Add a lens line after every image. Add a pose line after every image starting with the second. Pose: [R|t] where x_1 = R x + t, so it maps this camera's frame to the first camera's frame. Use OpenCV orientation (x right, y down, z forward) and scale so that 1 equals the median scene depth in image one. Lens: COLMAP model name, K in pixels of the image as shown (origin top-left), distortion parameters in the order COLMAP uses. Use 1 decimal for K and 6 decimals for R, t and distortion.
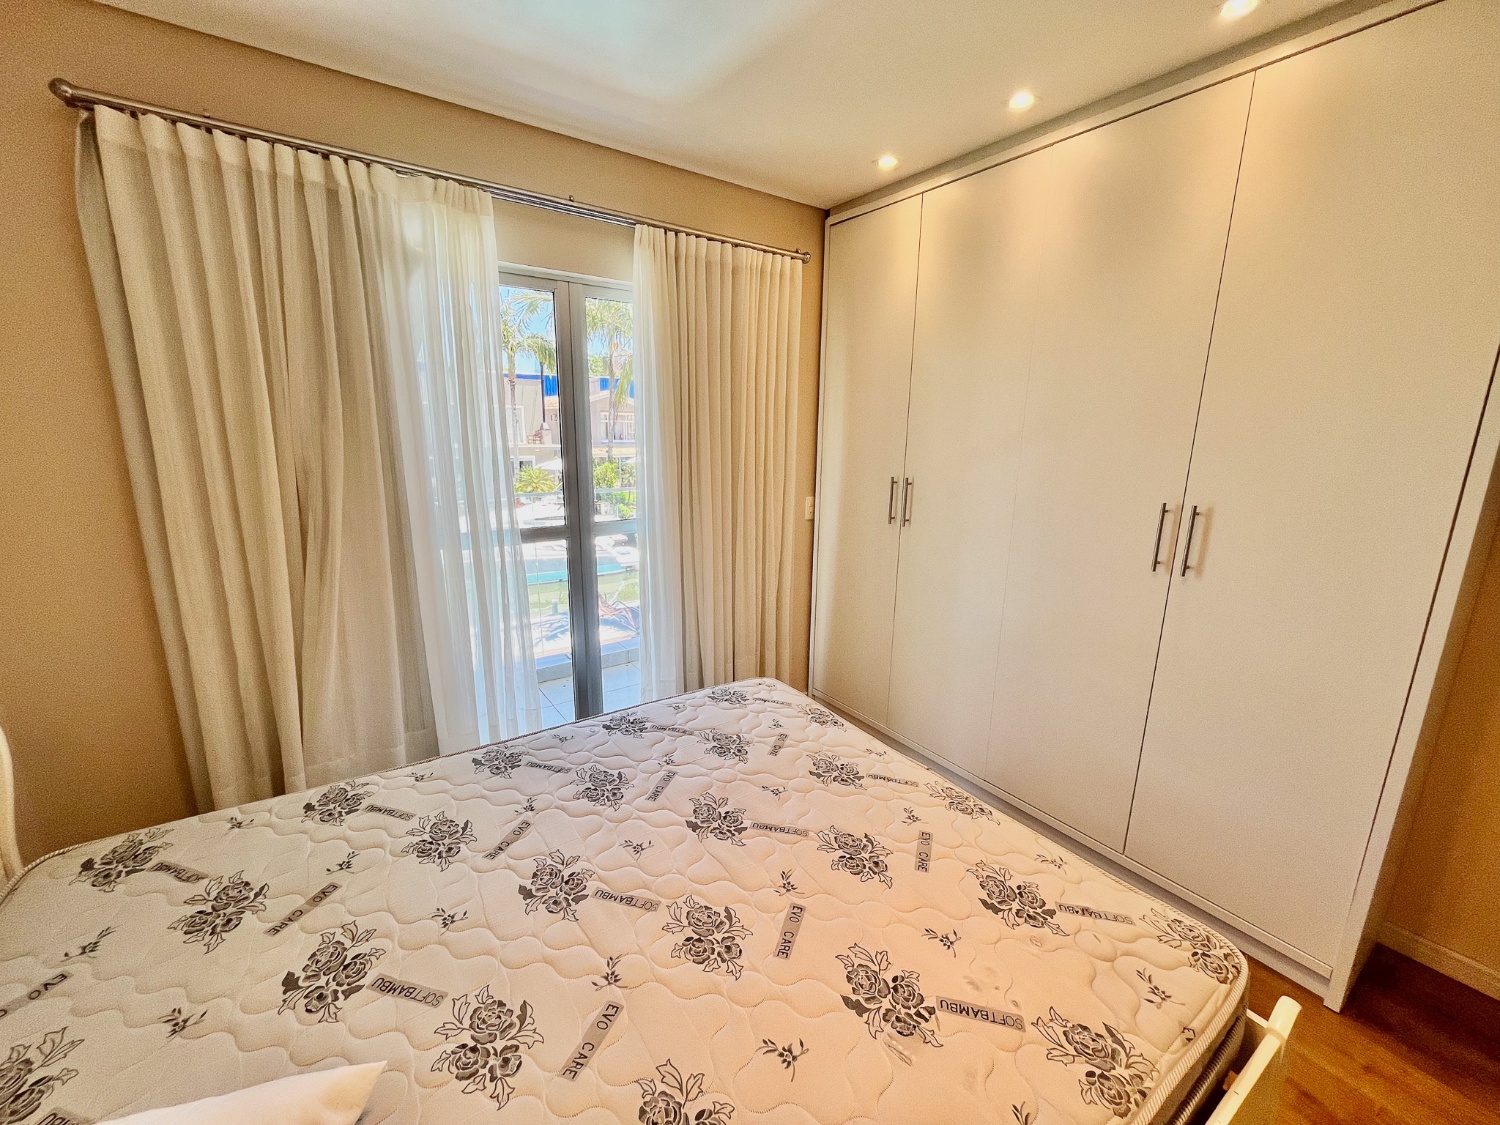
lens RADIAL K [[606.4, 0, 750.0], [0, 606.4, 562.5], [0, 0, 1]] dist [-0.001740, 0.000790]
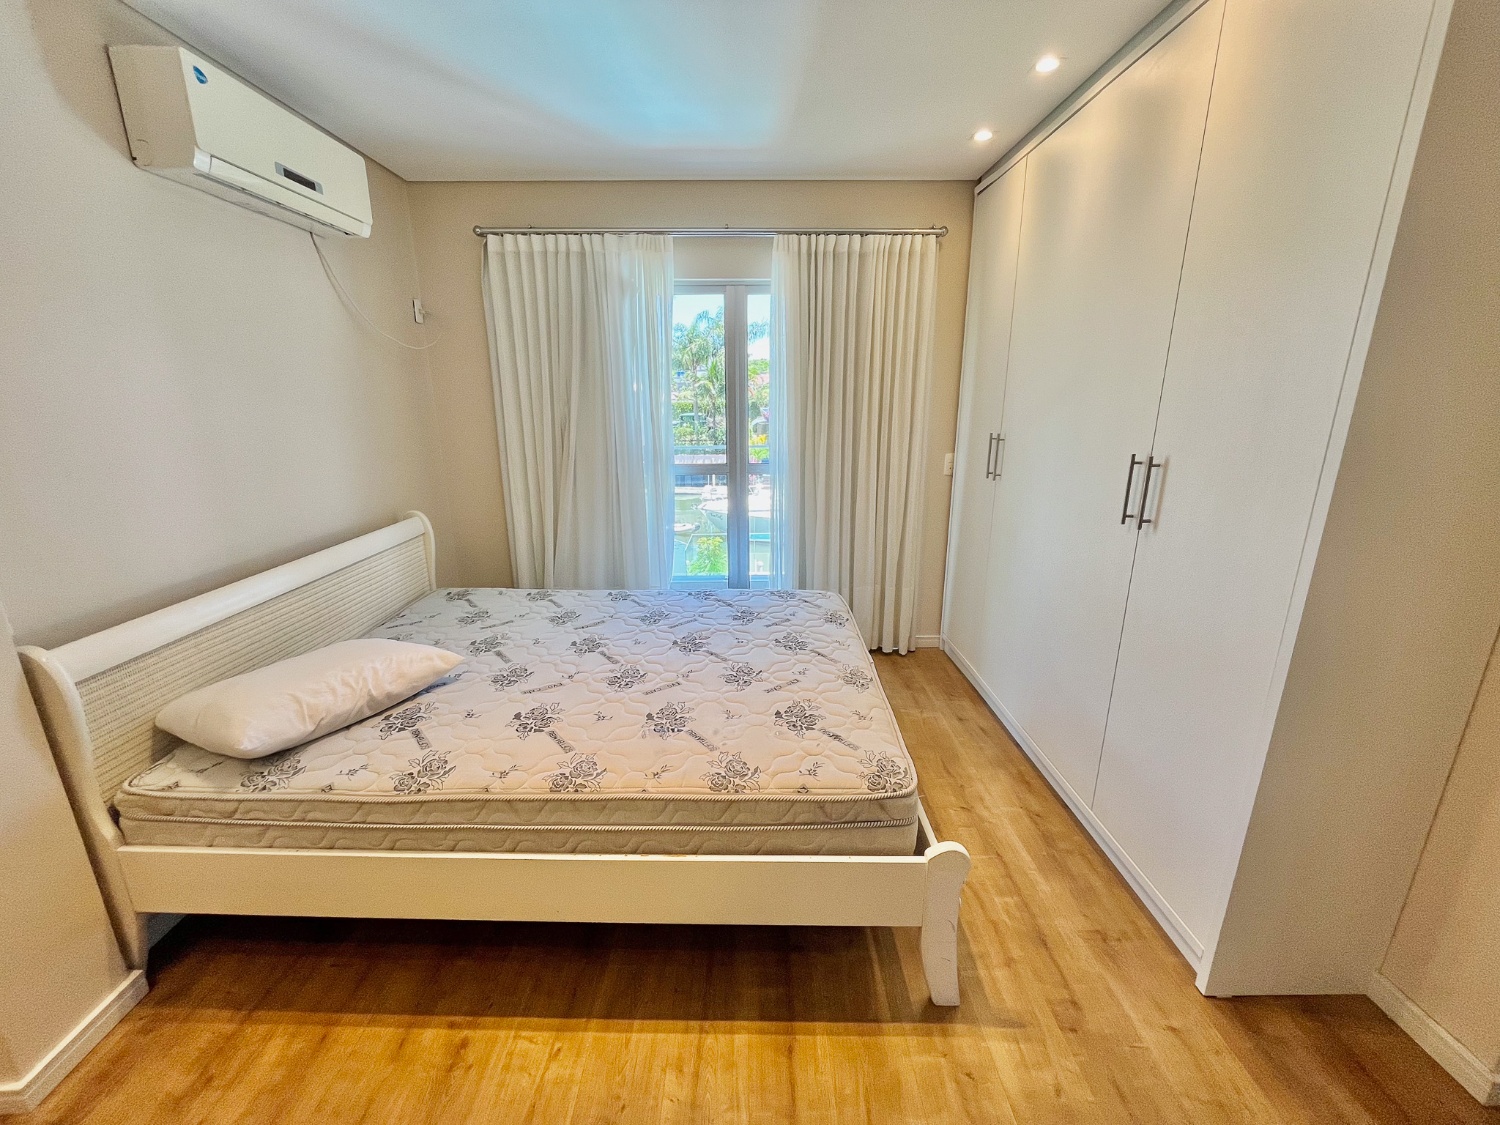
lens RADIAL K [[597.8, 0, 739.0], [0, 597.8, 558.1], [0, 0, 1]] dist [-0.001154, 0.000240]
pose [[0.821461, 0.133228, -0.554484, 0.748035], [-0.110434, 0.991085, 0.074525, 0.070474], [0.559470, 0.000015, 0.828851, -0.166780]]
